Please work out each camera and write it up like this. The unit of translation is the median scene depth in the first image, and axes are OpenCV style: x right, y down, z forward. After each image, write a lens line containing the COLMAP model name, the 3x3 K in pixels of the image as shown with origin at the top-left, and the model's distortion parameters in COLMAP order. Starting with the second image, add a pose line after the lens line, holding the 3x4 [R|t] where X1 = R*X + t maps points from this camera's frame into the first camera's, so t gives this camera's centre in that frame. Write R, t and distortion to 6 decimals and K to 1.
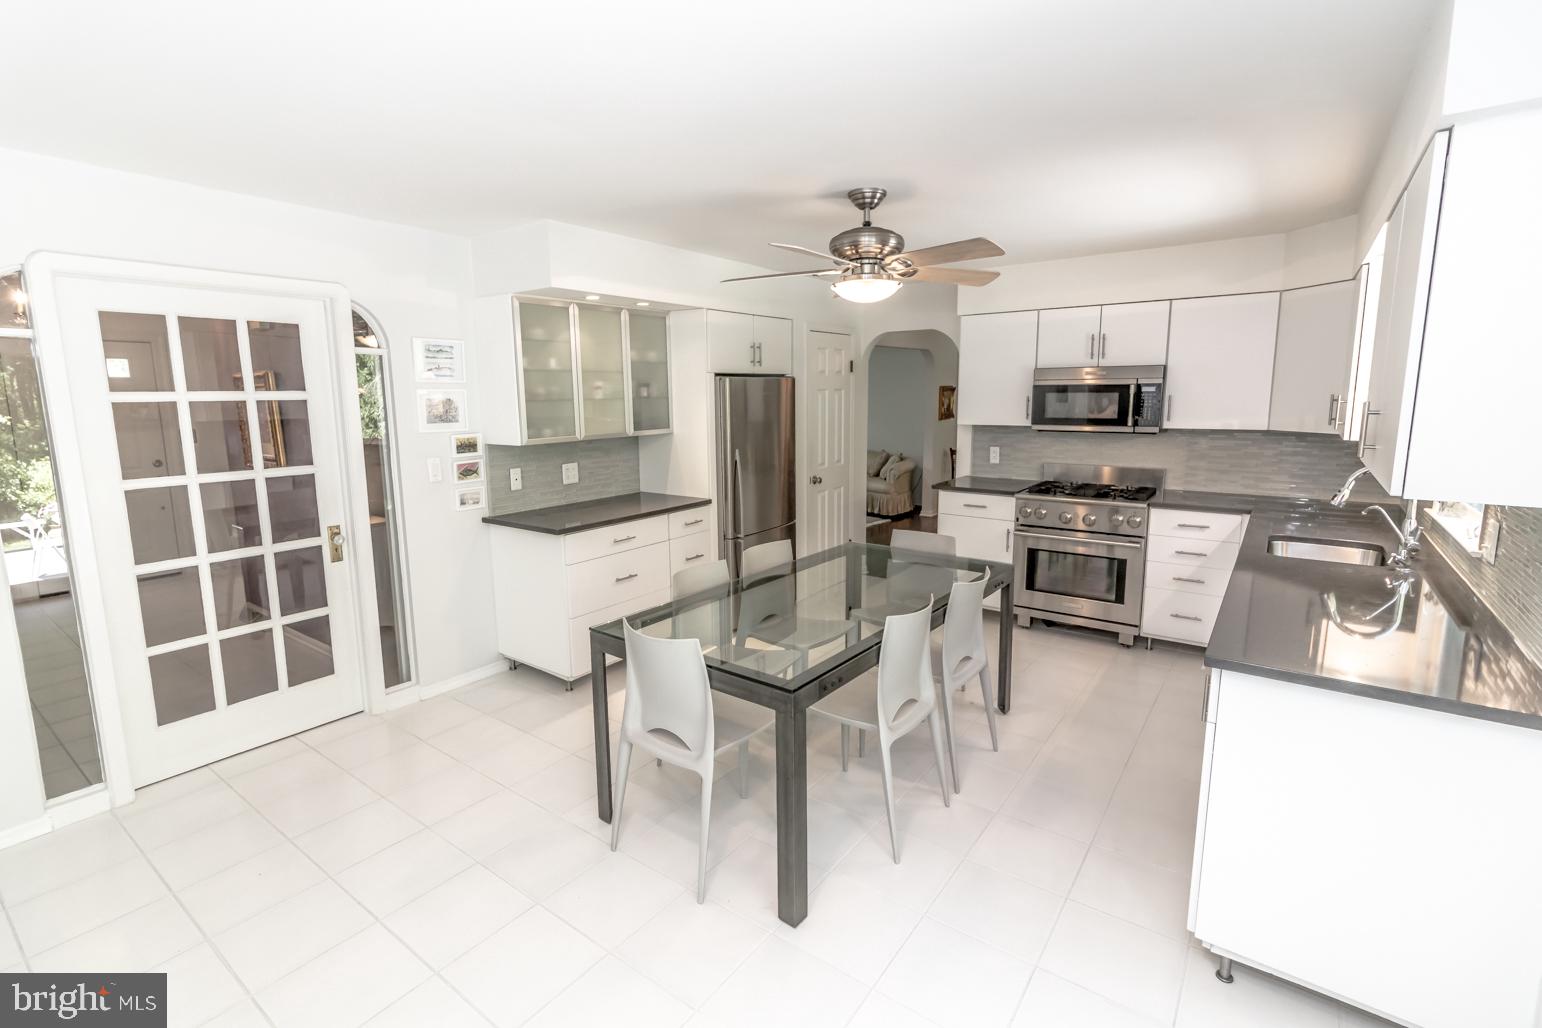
lens RADIAL K [[706.9, 0, 757.9], [0, 706.9, 498.7], [0, 0, 1]] dist [0.004643, -0.000116]
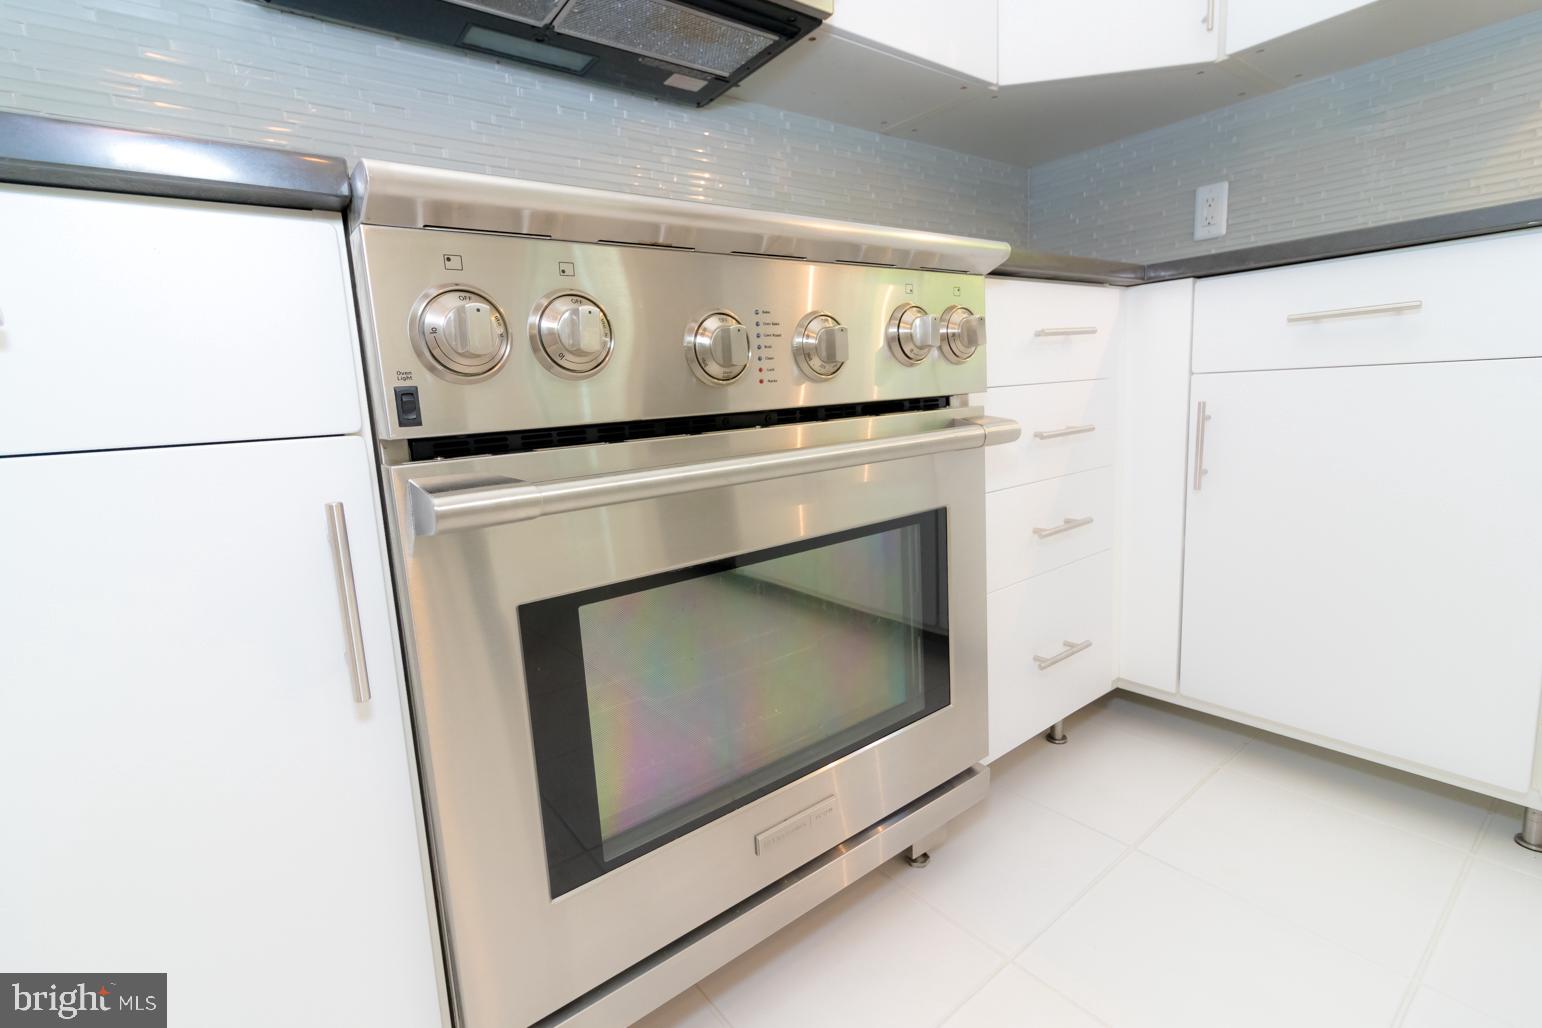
lens RADIAL K [[706.9, 0, 757.9], [0, 706.9, 498.7], [0, 0, 1]] dist [0.004643, -0.000116]
pose [[0.273767, -0.150957, 0.949876, 0.282773], [0.196302, 0.975587, 0.098466, 0.046912], [-0.941550, 0.159505, 0.296717, 0.961182]]
